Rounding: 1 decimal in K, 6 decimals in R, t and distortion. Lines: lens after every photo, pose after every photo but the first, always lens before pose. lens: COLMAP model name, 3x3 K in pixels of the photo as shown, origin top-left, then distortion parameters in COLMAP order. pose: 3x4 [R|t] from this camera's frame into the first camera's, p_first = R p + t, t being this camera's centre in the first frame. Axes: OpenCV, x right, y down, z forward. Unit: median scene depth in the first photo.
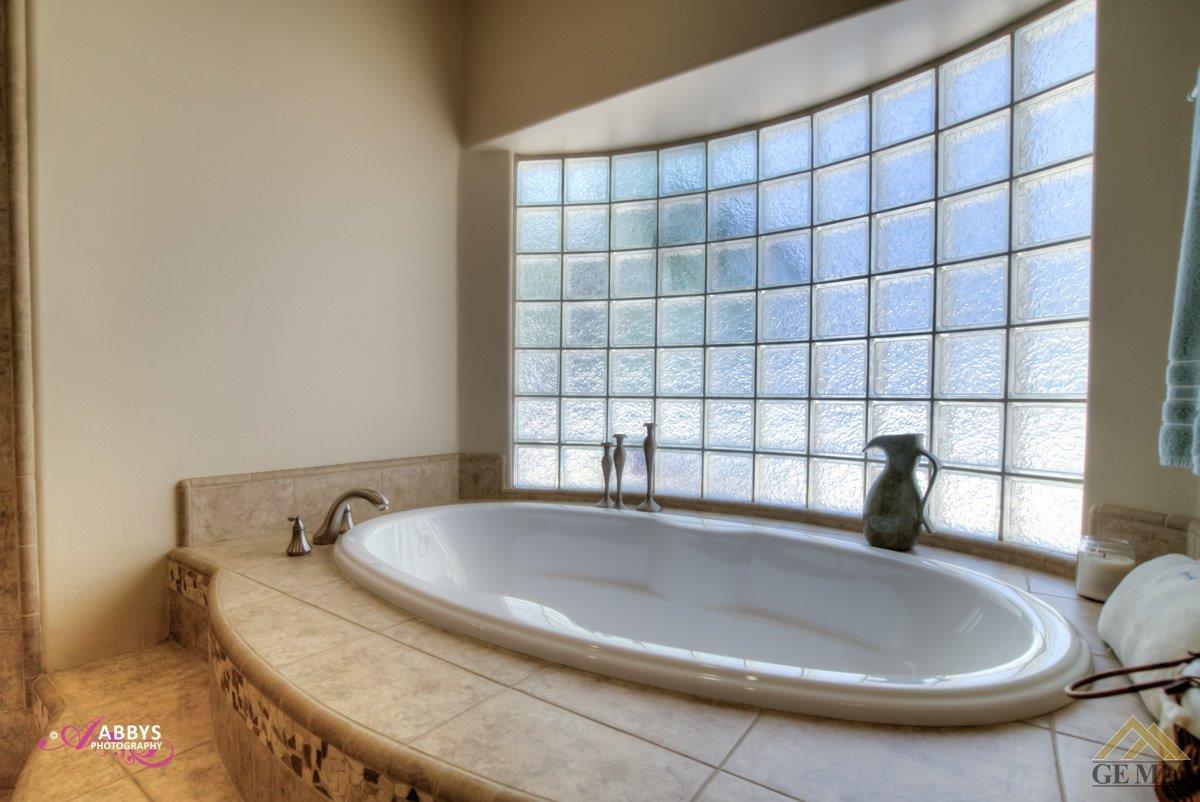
lens RADIAL K [[572.8, 0, 591.8], [0, 572.8, 402.4], [0, 0, 1]] dist [-0.067965, 0.030968]
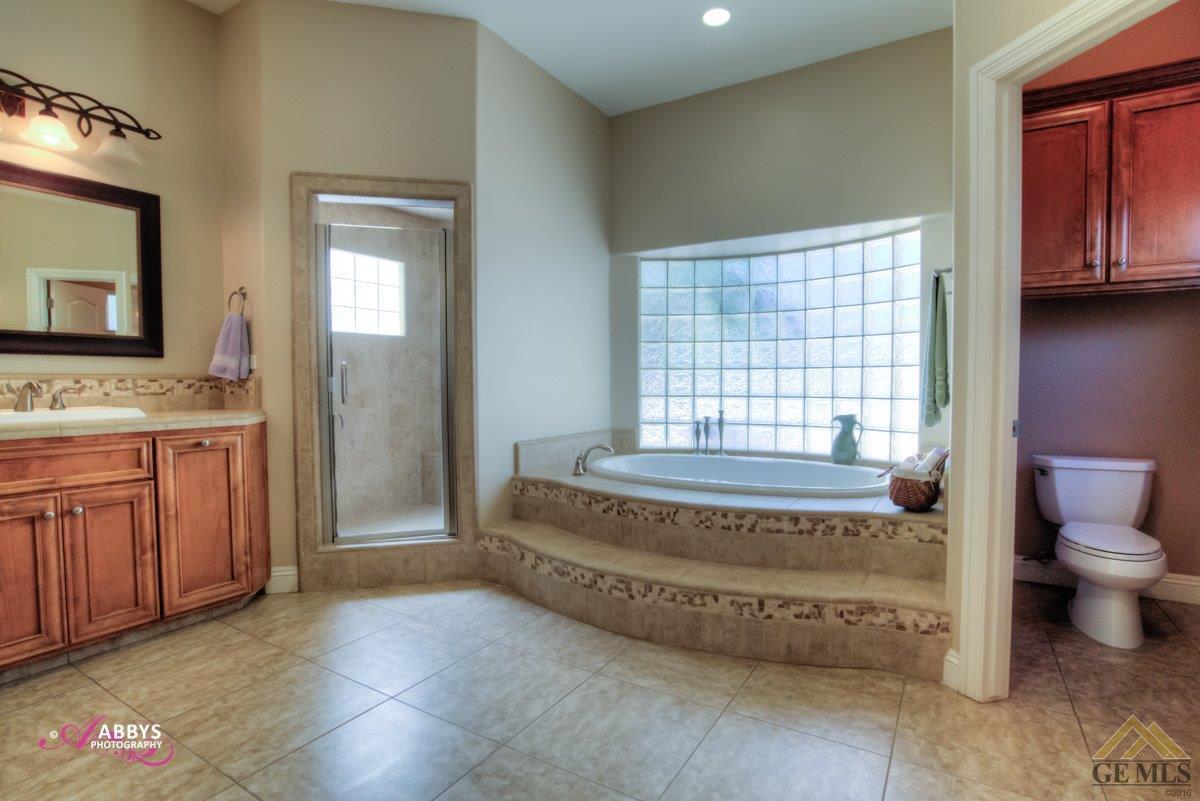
lens RADIAL K [[559.7, 0, 640.9], [0, 559.7, 386.2], [0, 0, 1]] dist [-0.044101, 0.000209]
pose [[0.993994, -0.009048, 0.109064, -0.371345], [0.009317, 0.999955, -0.001959, -0.043097], [-0.109041, 0.002963, 0.994033, -0.817938]]
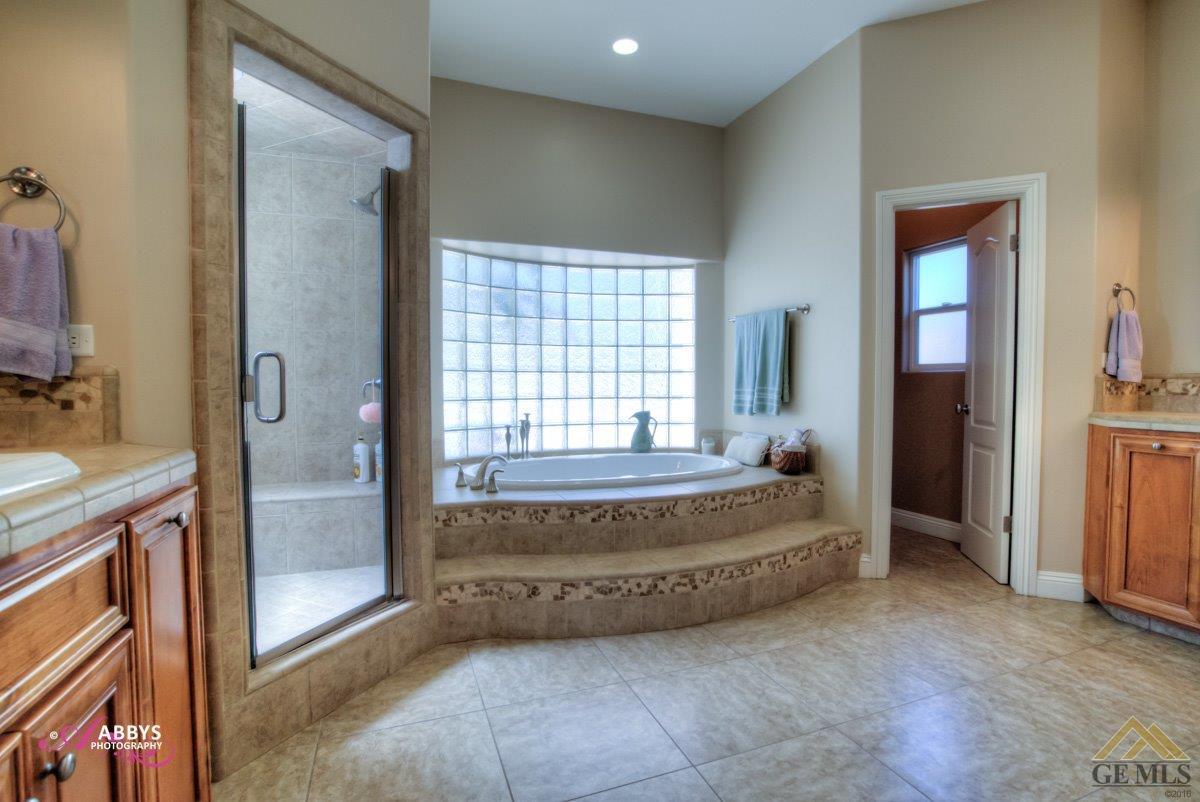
lens RADIAL K [[548.4, 0, 594.7], [0, 548.4, 388.6], [0, 0, 1]] dist [-0.044786, 0.000063]
pose [[0.566331, -0.012861, 0.824078, -1.308413], [0.012543, 0.999897, 0.006986, -0.056097], [-0.824082, 0.006380, 0.566434, -0.209910]]
